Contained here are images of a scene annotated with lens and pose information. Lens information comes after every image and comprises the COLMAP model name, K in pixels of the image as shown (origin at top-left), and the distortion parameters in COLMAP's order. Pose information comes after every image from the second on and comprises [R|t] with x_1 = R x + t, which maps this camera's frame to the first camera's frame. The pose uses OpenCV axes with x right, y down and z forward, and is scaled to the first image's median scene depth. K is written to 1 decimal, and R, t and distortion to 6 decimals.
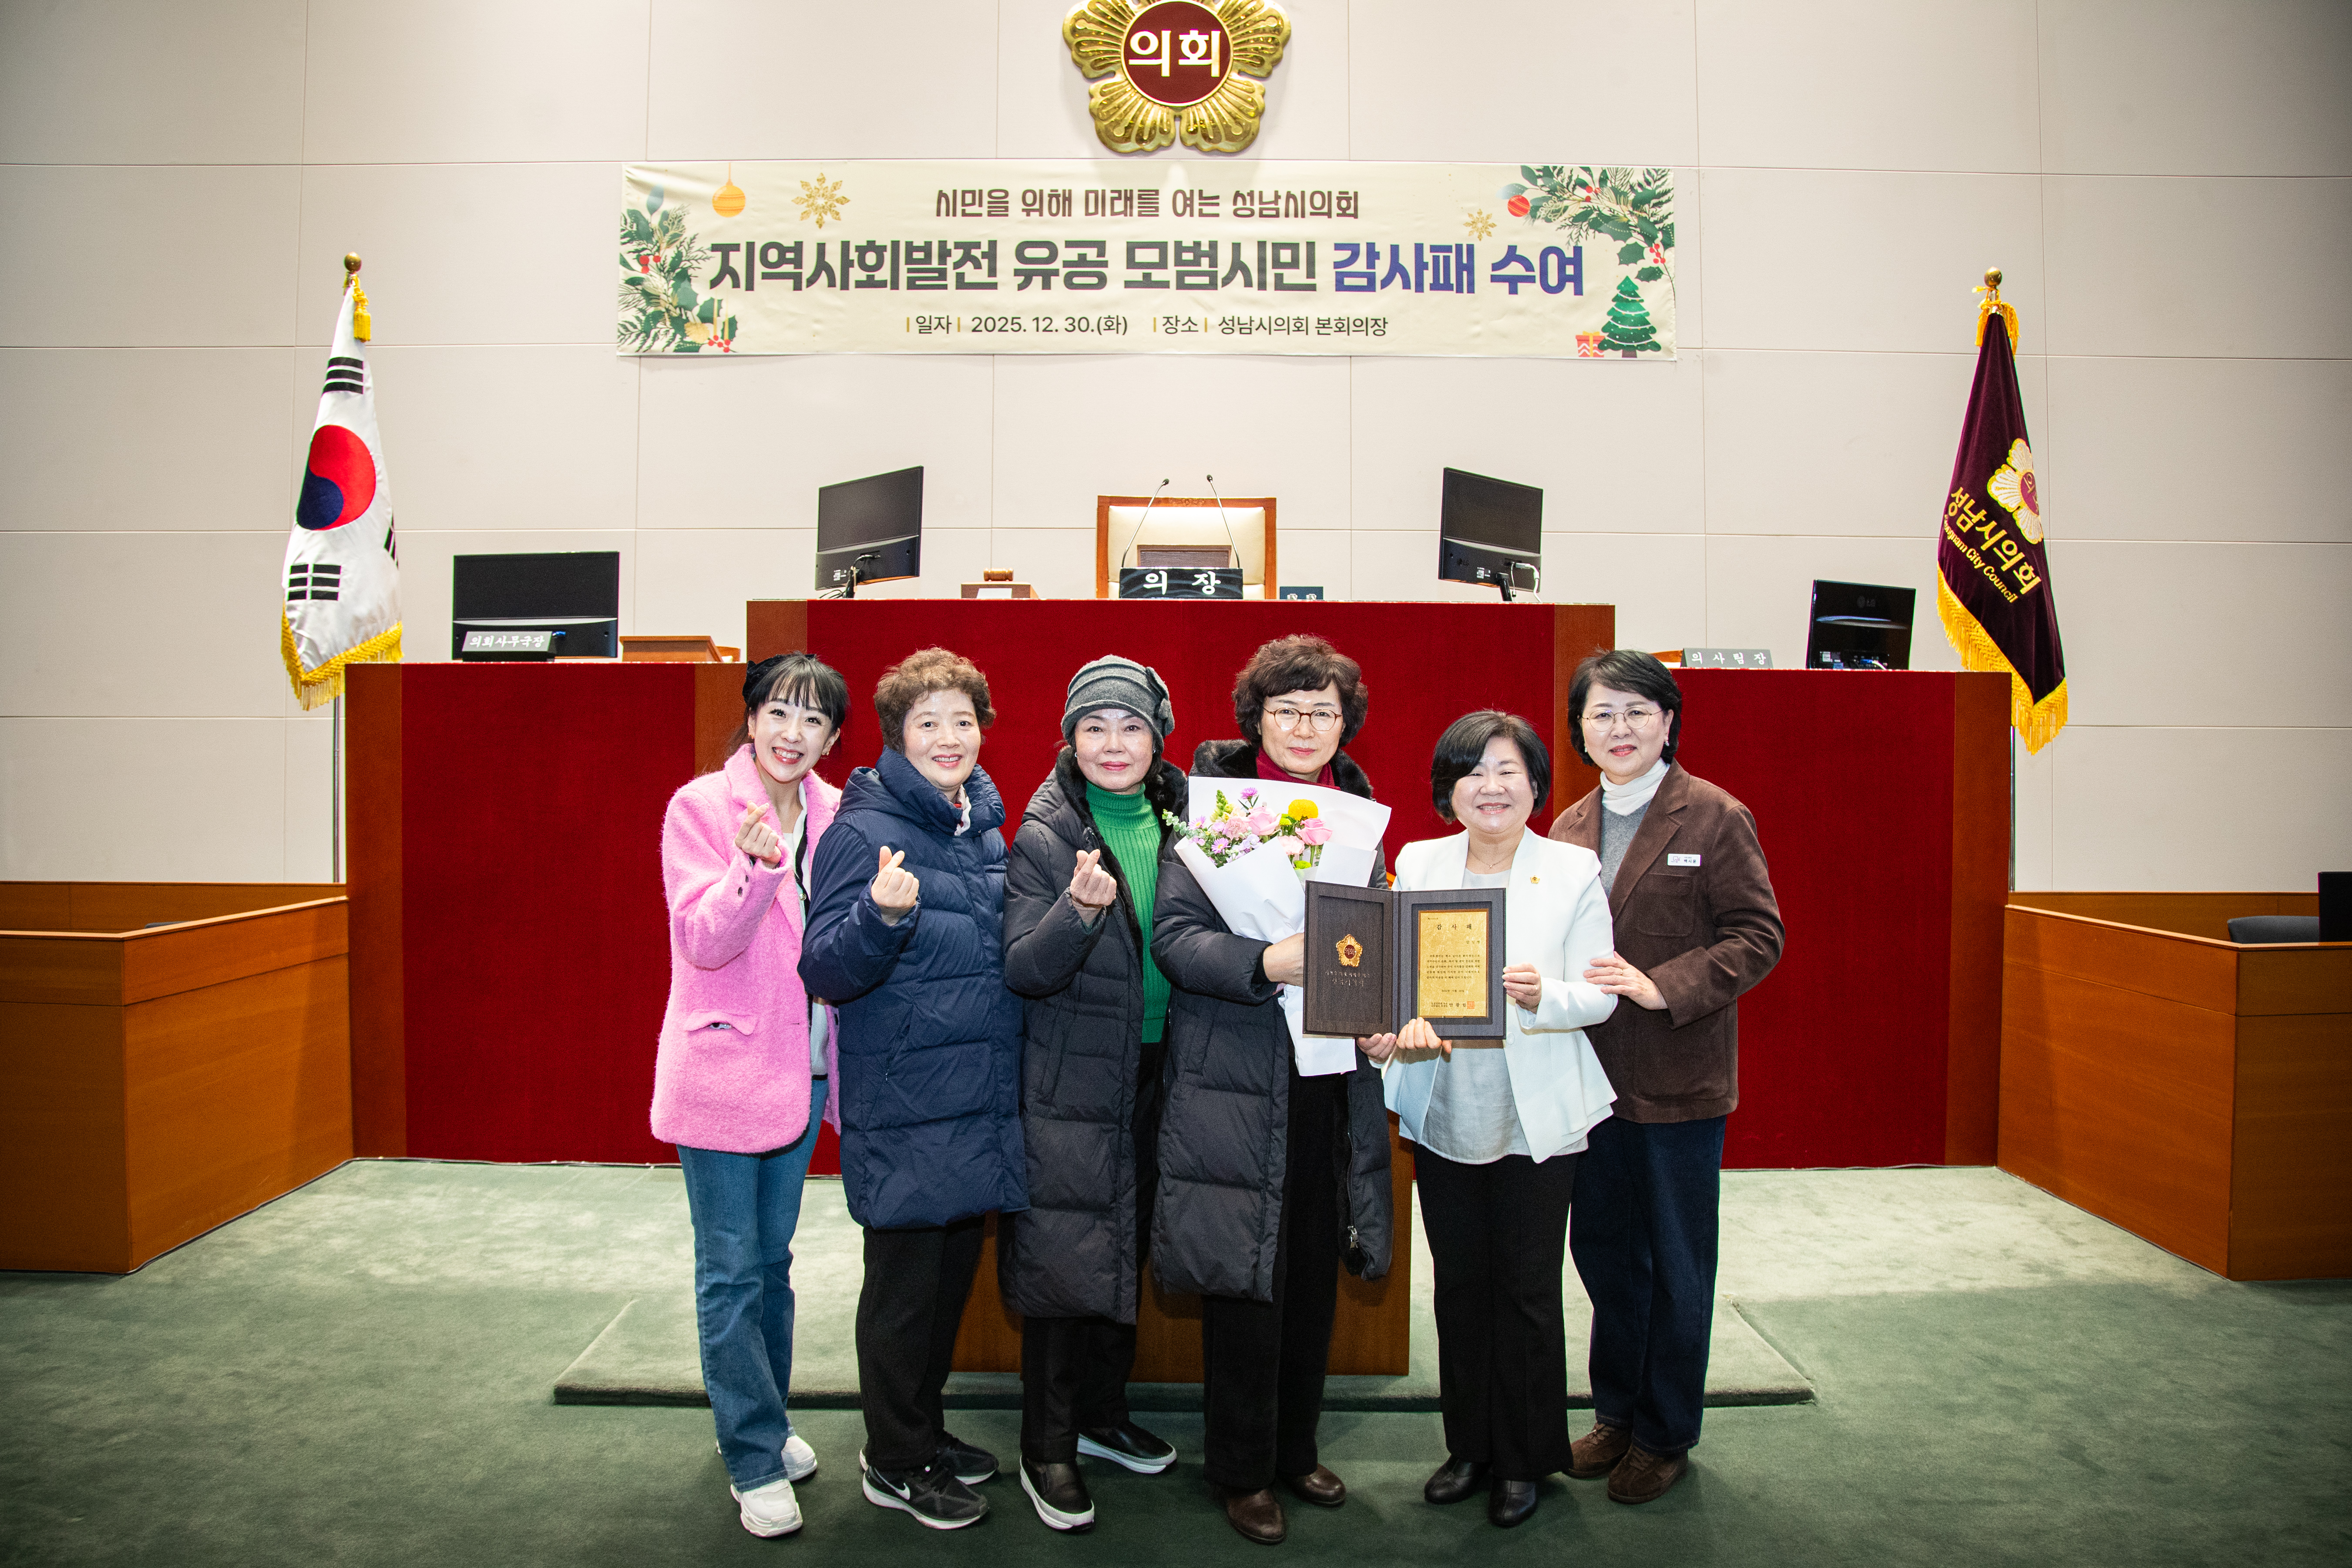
lens RADIAL K [[1590.2, 0, 1143.0], [0, 1590.2, 766.5], [0, 0, 1]] dist [-0.117557, 0.048217]
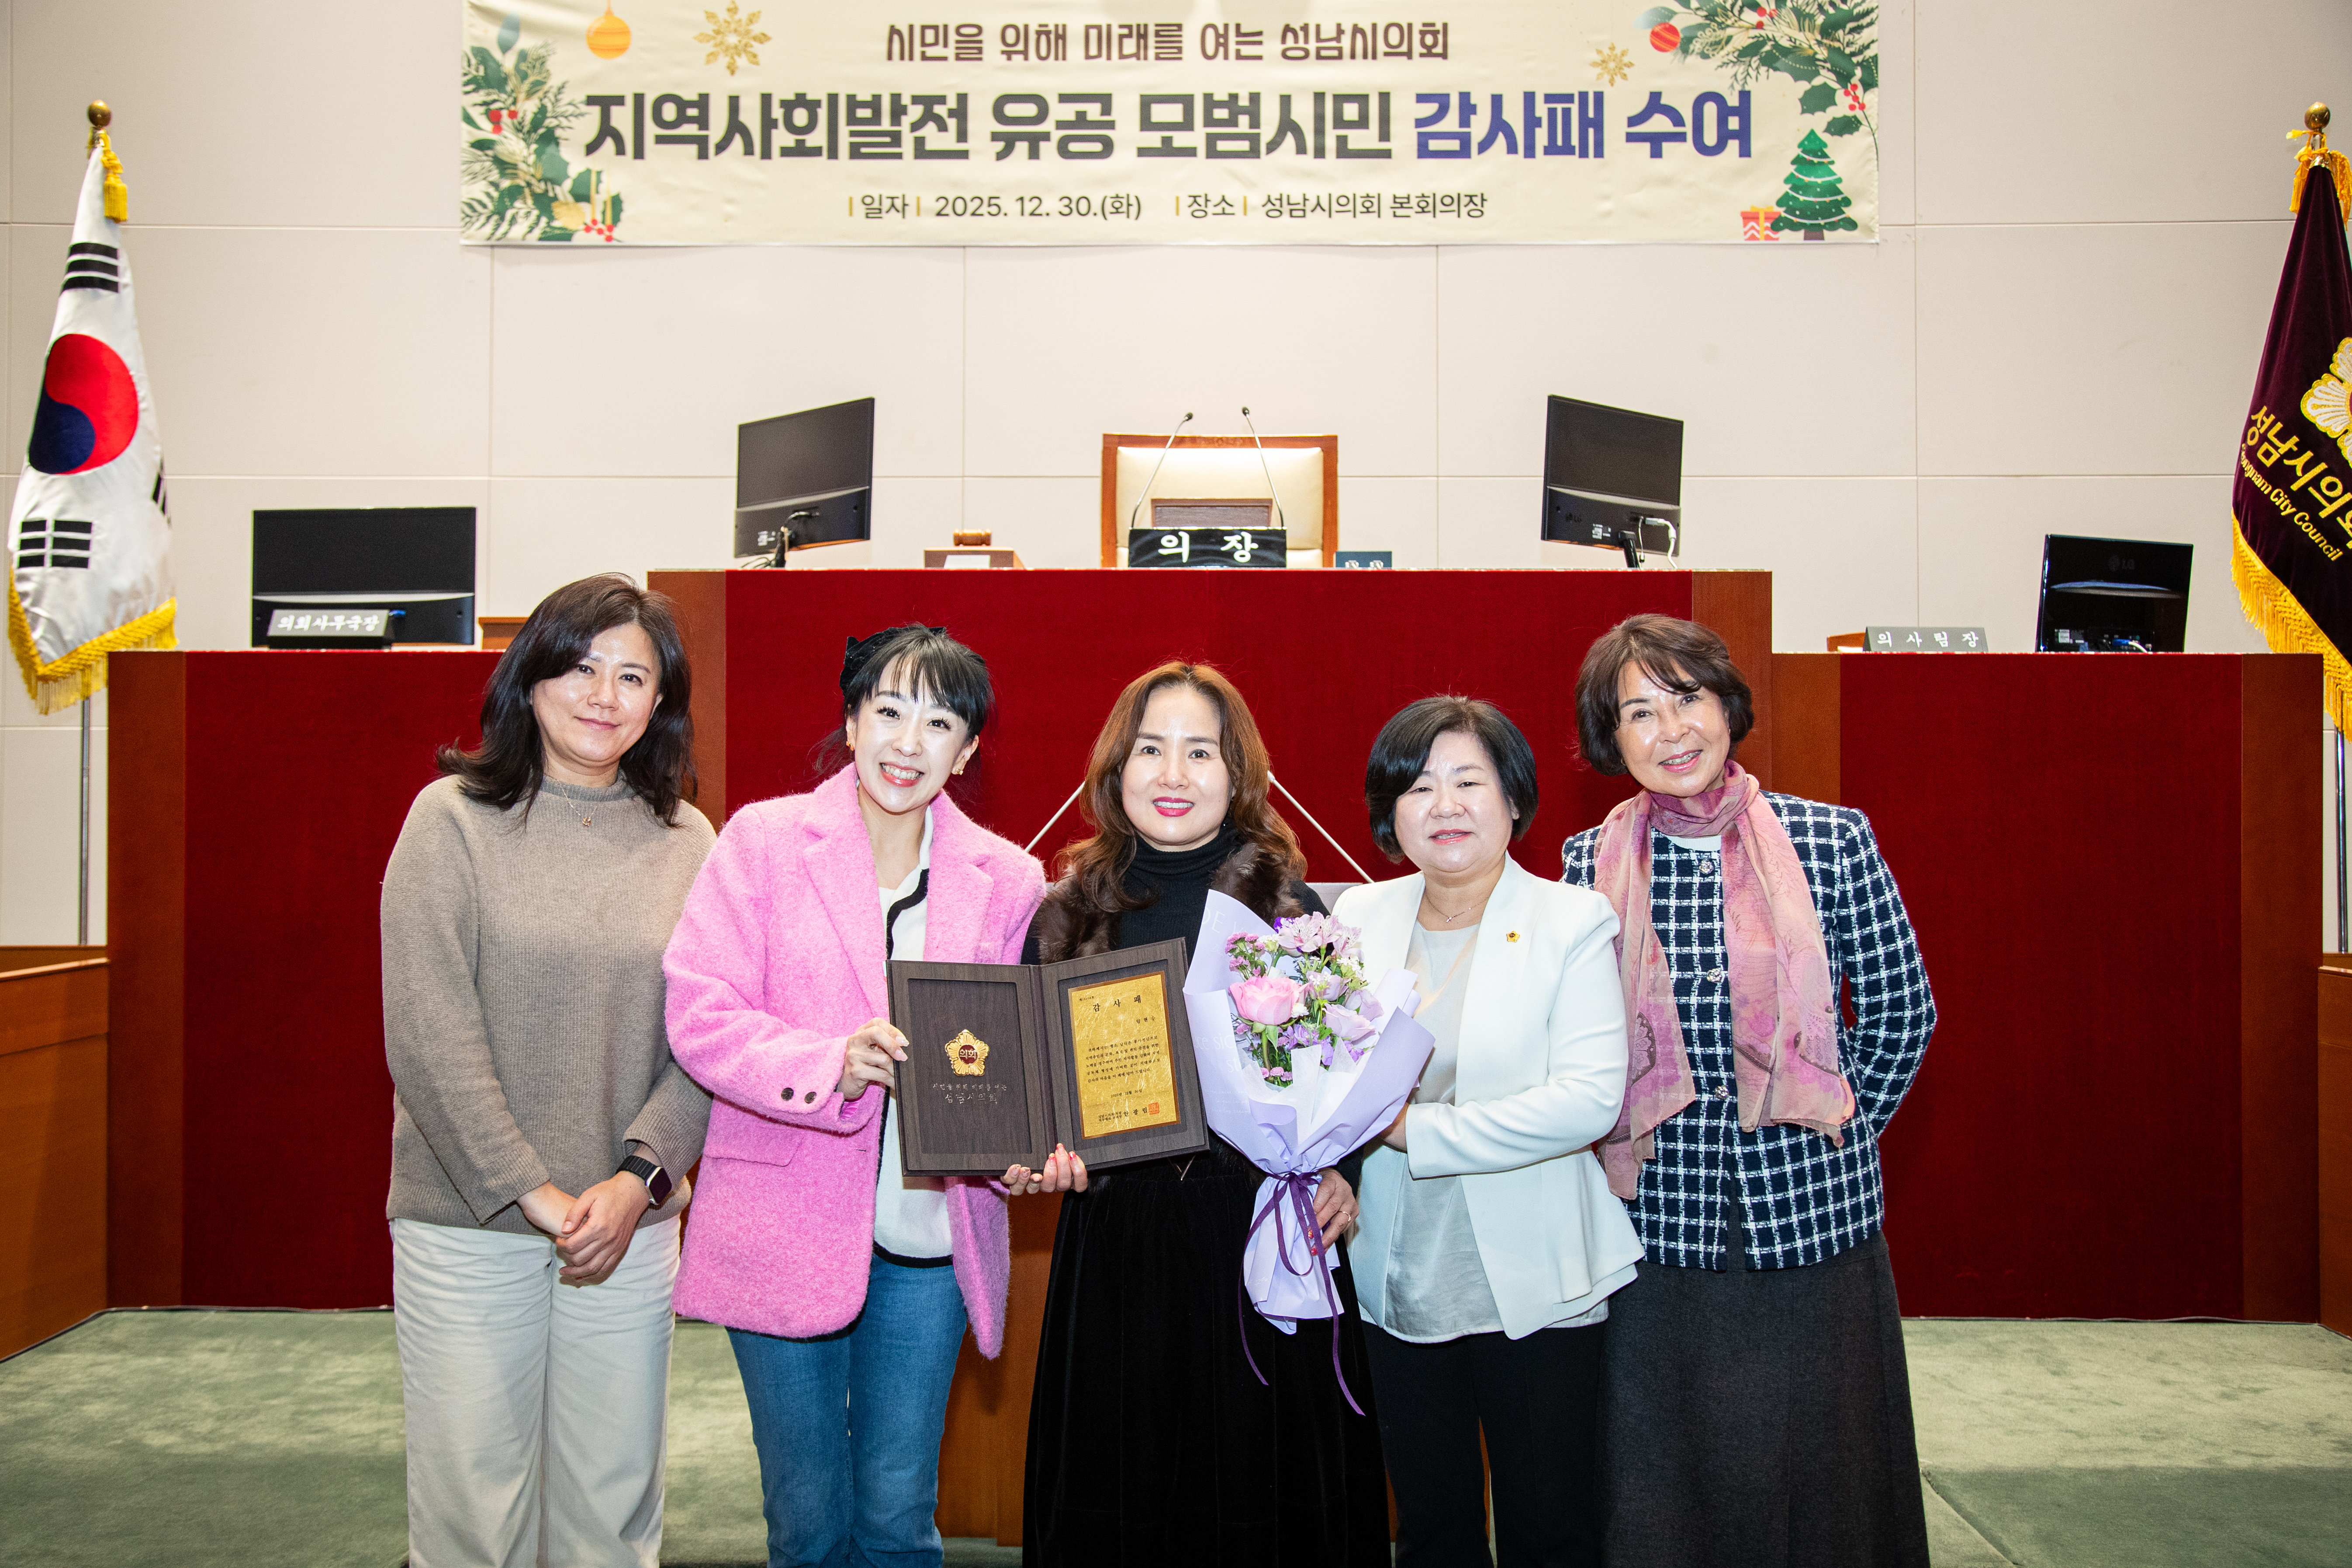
lens RADIAL K [[2379.0, 0, 1157.5], [0, 2379.0, 781.3], [0, 0, 1]] dist [-0.005305, 0.085030]
pose [[0.999893, -0.002830, -0.014344, 0.014950], [0.002535, 0.999785, -0.020561, 0.020990], [0.014399, 0.020523, 0.999686, -0.150182]]
